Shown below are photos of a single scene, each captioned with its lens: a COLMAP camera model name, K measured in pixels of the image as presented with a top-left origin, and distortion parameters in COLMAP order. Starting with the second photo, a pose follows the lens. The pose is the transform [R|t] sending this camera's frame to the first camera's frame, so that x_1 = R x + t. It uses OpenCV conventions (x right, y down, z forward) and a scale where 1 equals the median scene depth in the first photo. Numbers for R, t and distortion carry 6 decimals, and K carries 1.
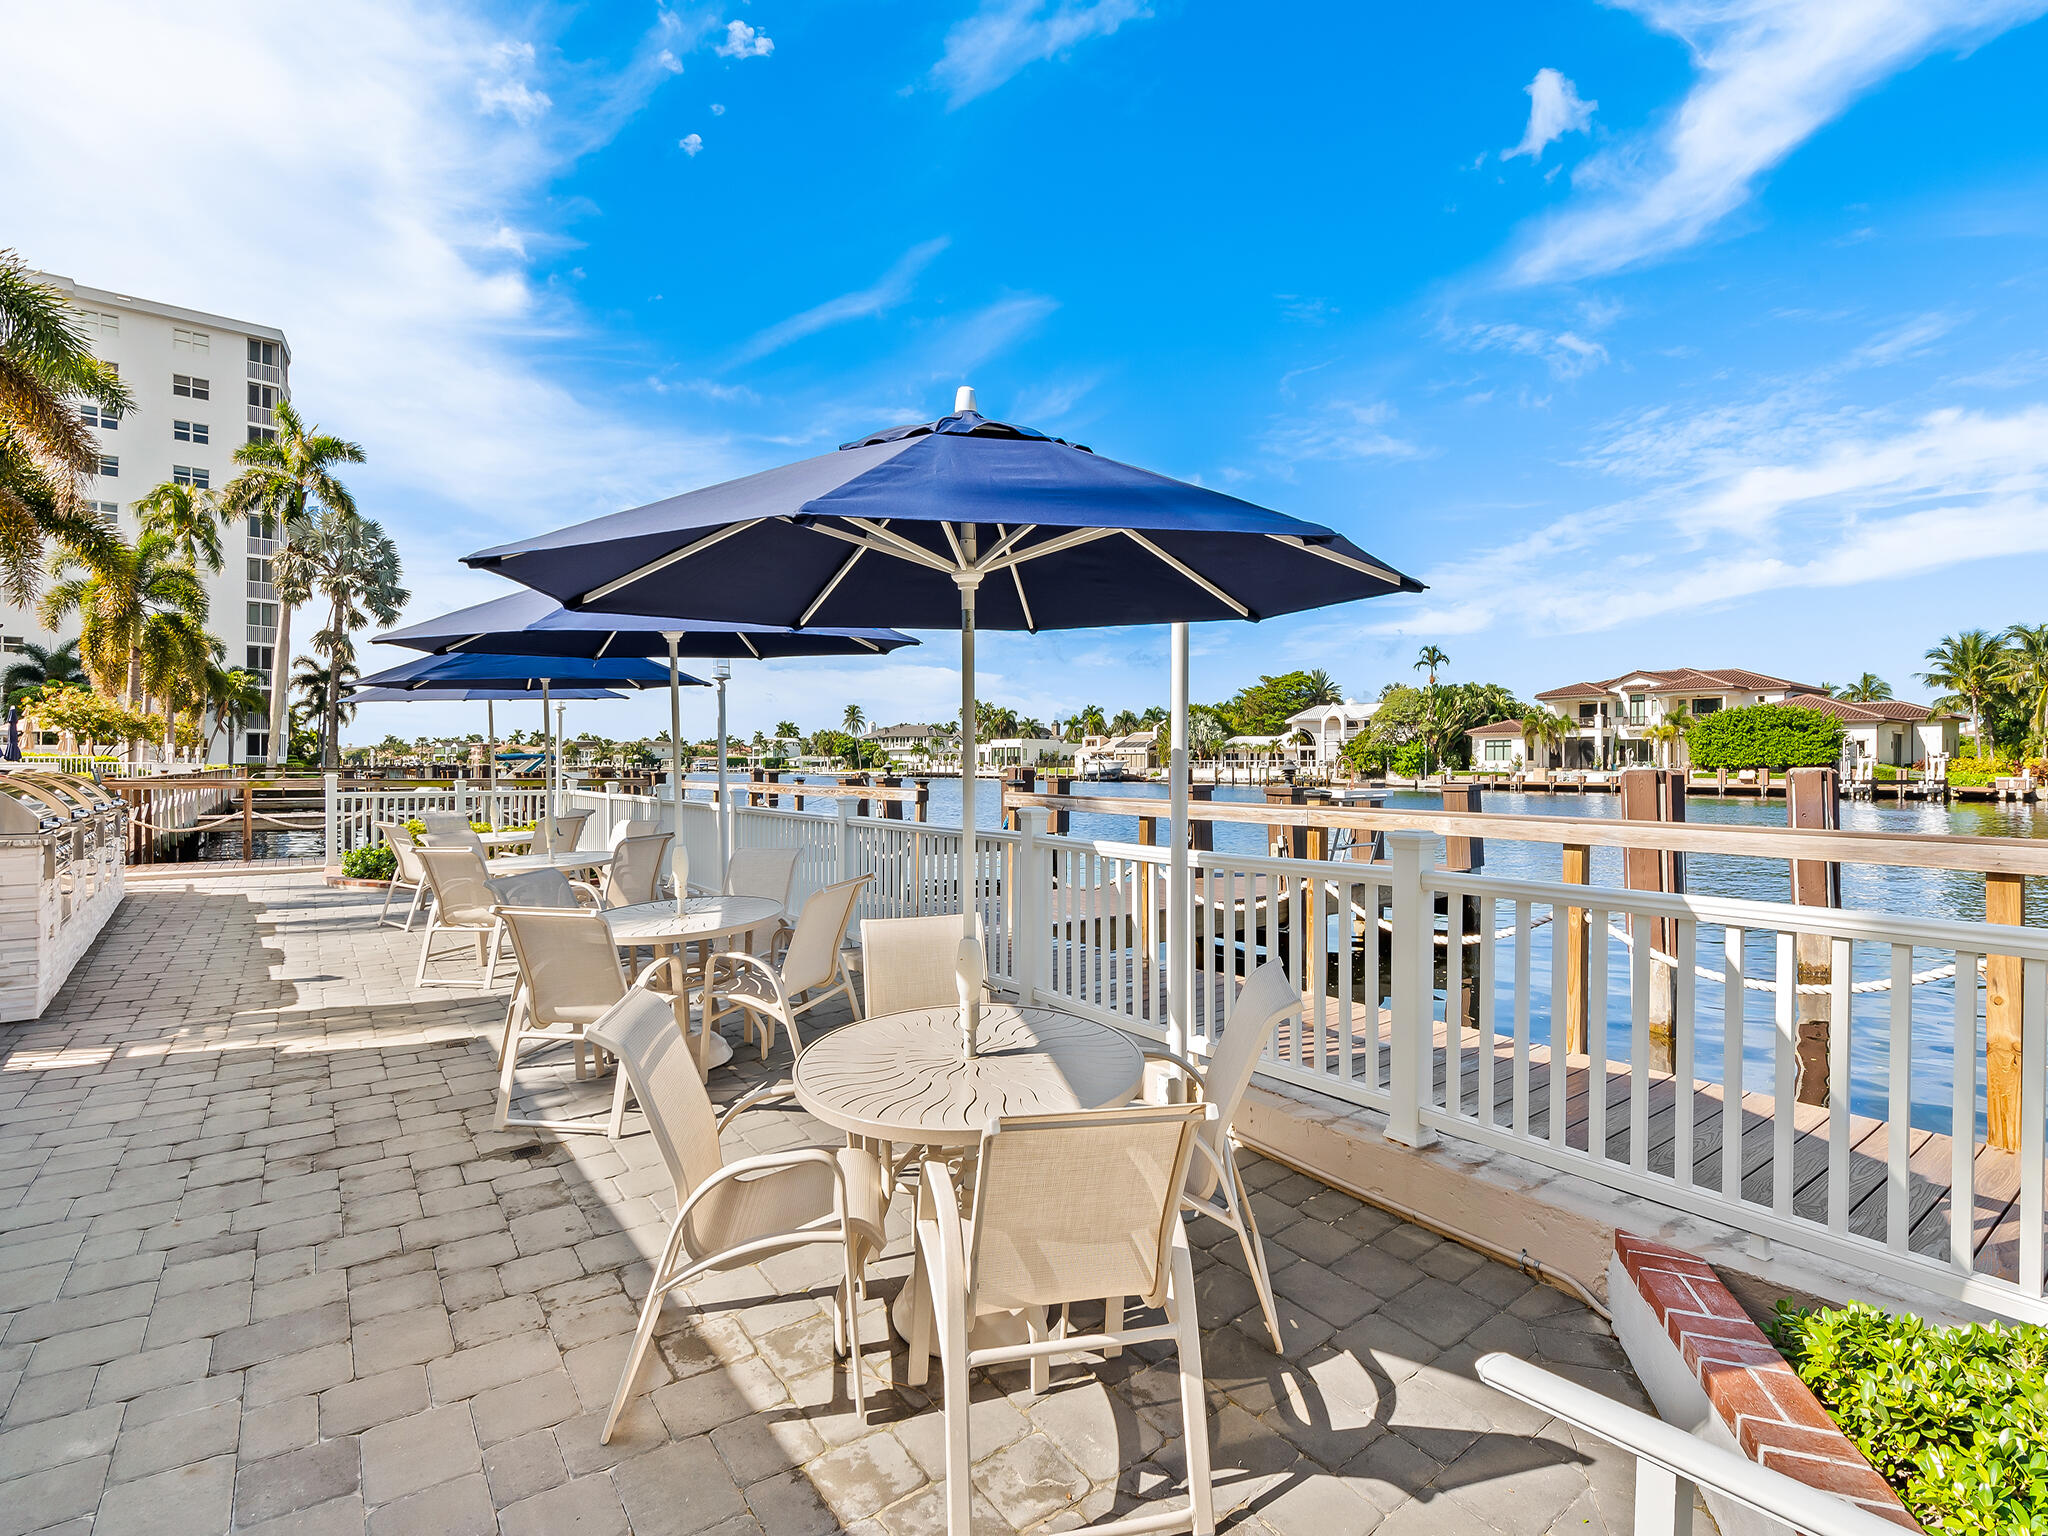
lens RADIAL K [[974.5, 0, 1024.0], [0, 974.5, 768.0], [0, 0, 1]] dist [0.013661, -0.000320]
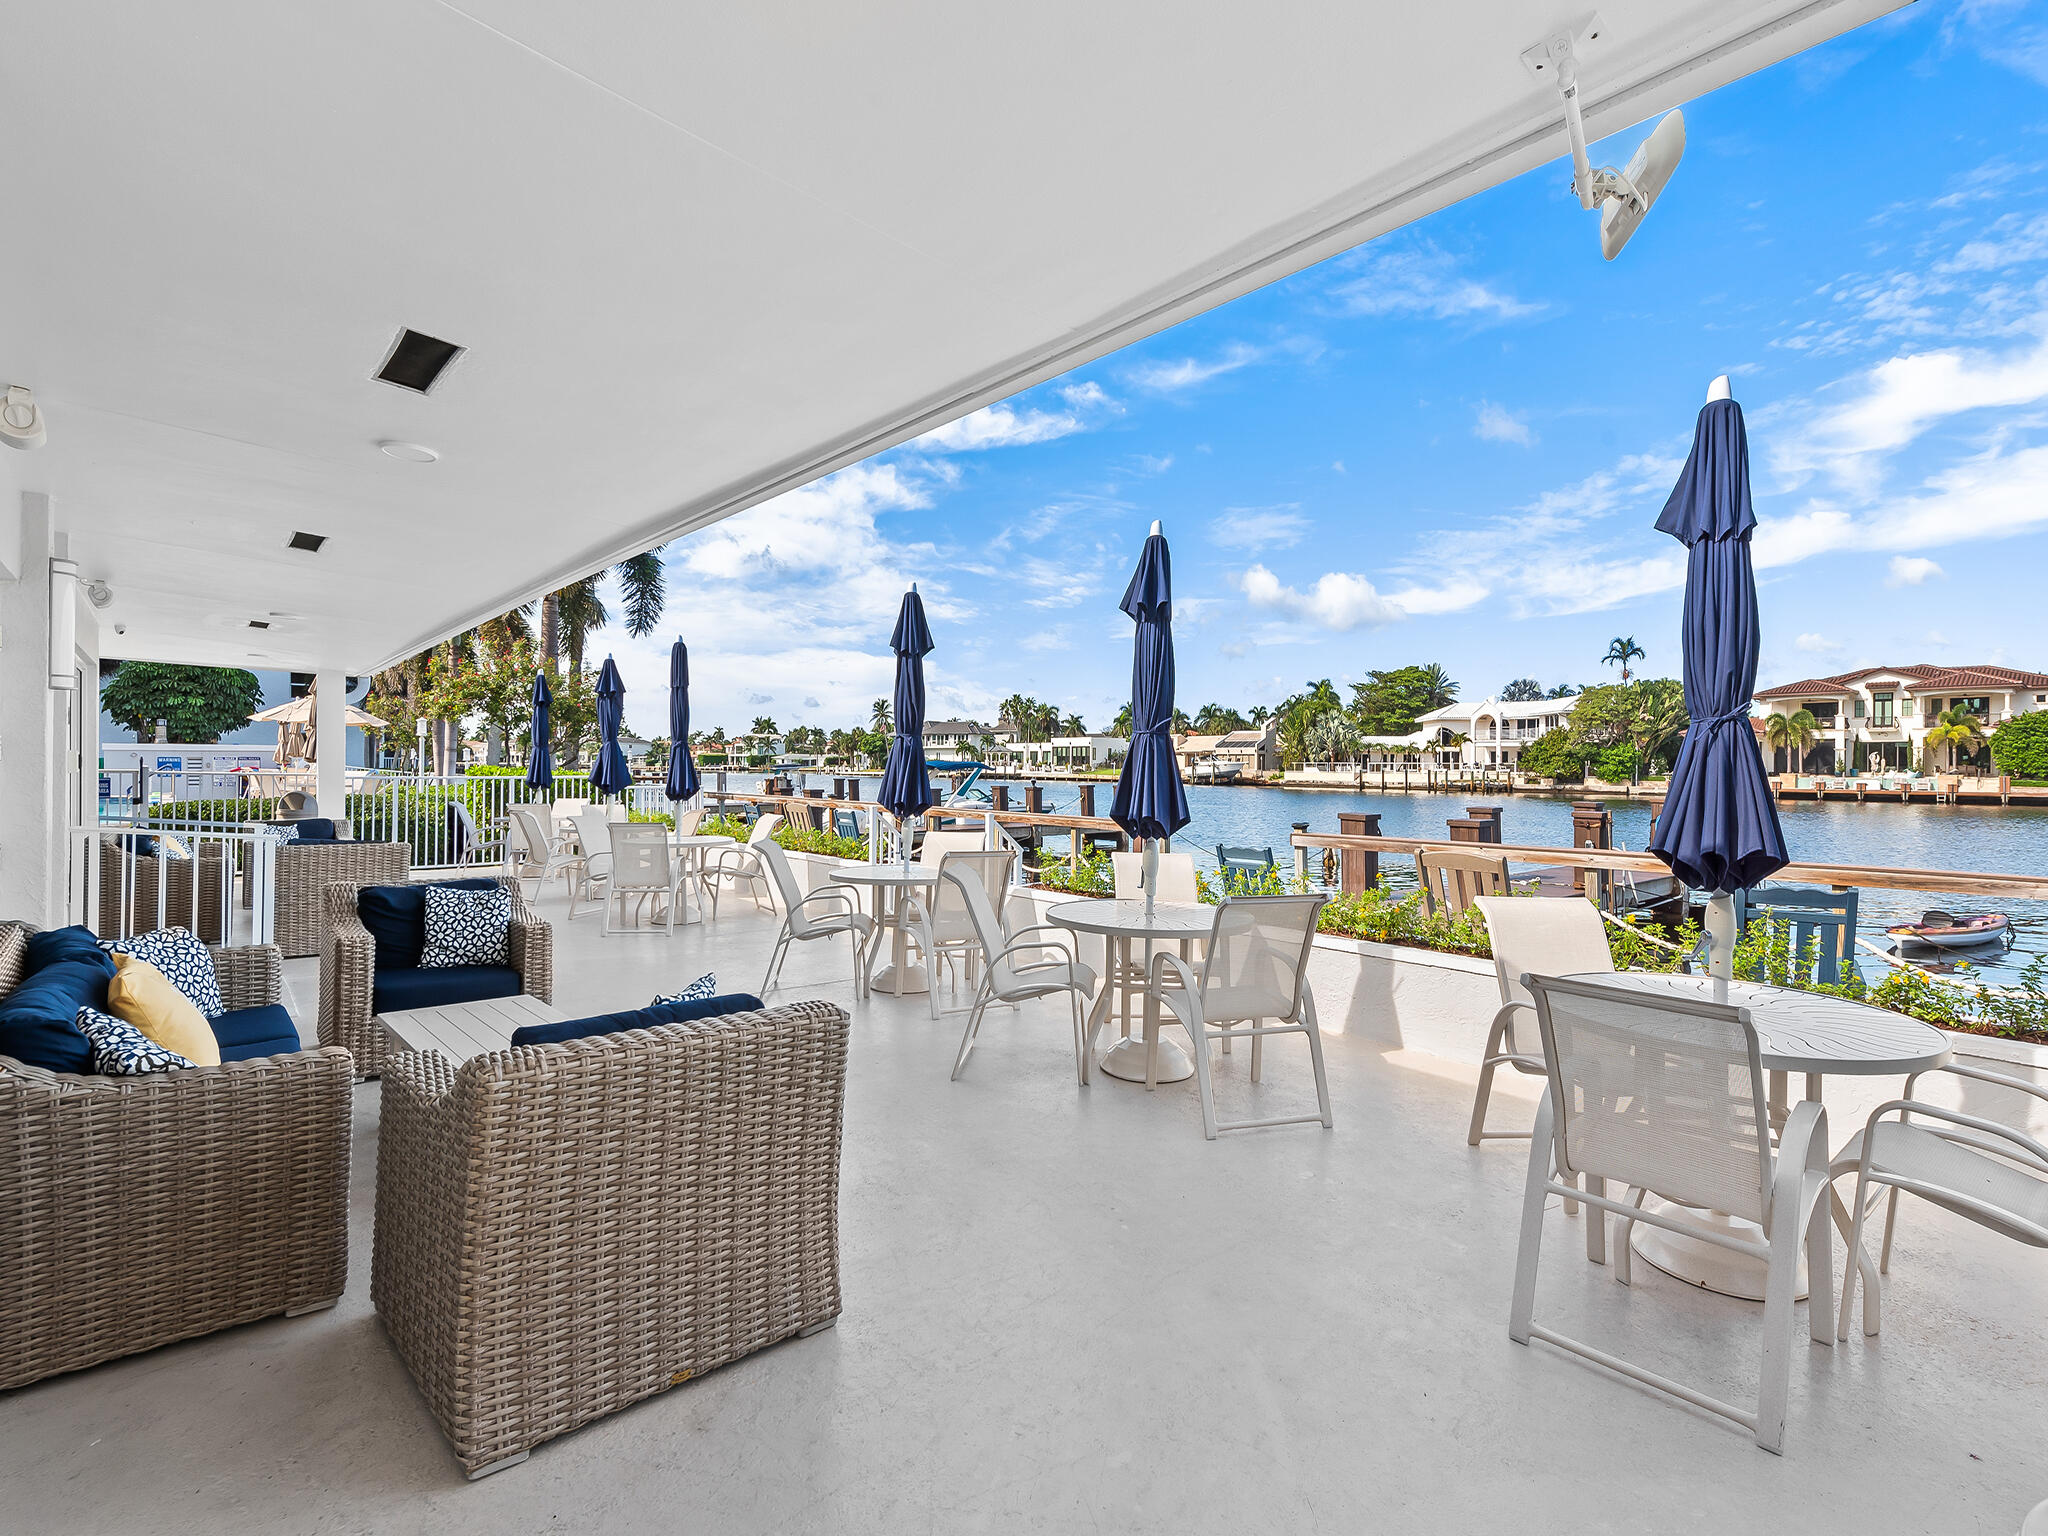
lens RADIAL K [[974.5, 0, 1024.0], [0, 974.5, 768.0], [0, 0, 1]] dist [0.013661, -0.000320]
pose [[0.996238, 0.003951, 0.086575, -0.222374], [-0.004103, 0.999990, 0.001580, -0.003351], [-0.086568, -0.001929, 0.996244, 0.146344]]
